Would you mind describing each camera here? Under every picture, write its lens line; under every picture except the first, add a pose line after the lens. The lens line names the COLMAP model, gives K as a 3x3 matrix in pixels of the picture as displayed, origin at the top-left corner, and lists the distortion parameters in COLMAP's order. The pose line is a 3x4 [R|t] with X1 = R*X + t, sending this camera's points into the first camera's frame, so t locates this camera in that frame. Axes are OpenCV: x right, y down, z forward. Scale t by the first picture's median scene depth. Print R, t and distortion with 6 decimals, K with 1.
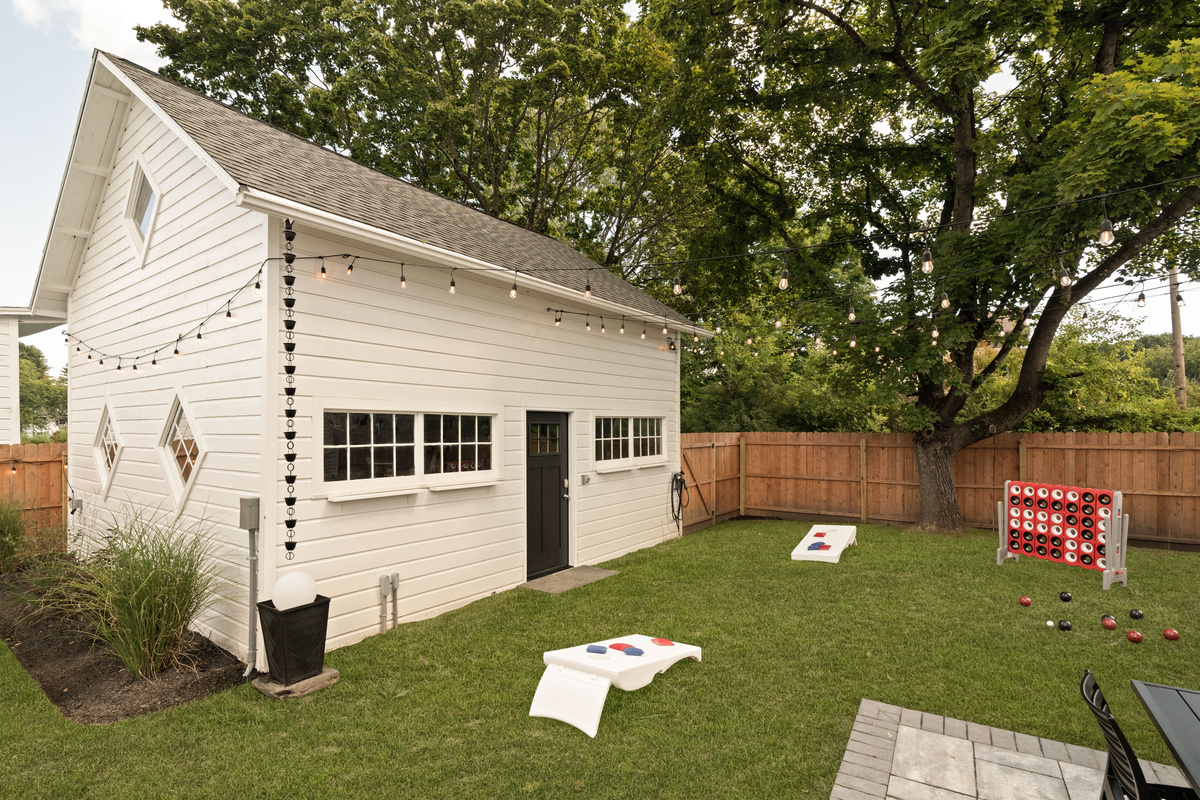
lens RADIAL K [[580.7, 0, 602.4], [0, 580.7, 432.7], [0, 0, 1]] dist [-0.000944, 0.002208]
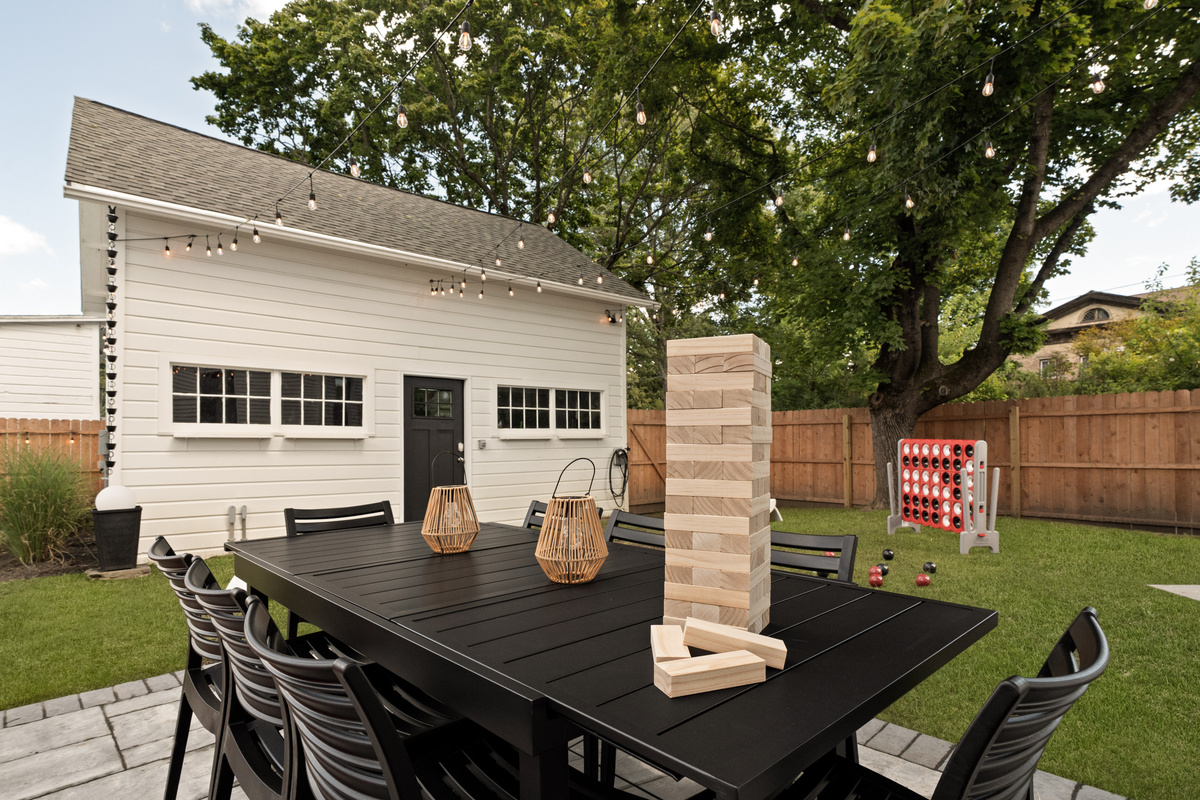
lens RADIAL K [[613.7, 0, 558.1], [0, 613.7, 430.1], [0, 0, 1]] dist [-0.003471, 0.002420]
pose [[0.968166, -0.004557, -0.250267, 0.349205], [0.000066, 0.999839, -0.017949, 0.069506], [0.250309, 0.017361, 0.968010, -0.022955]]
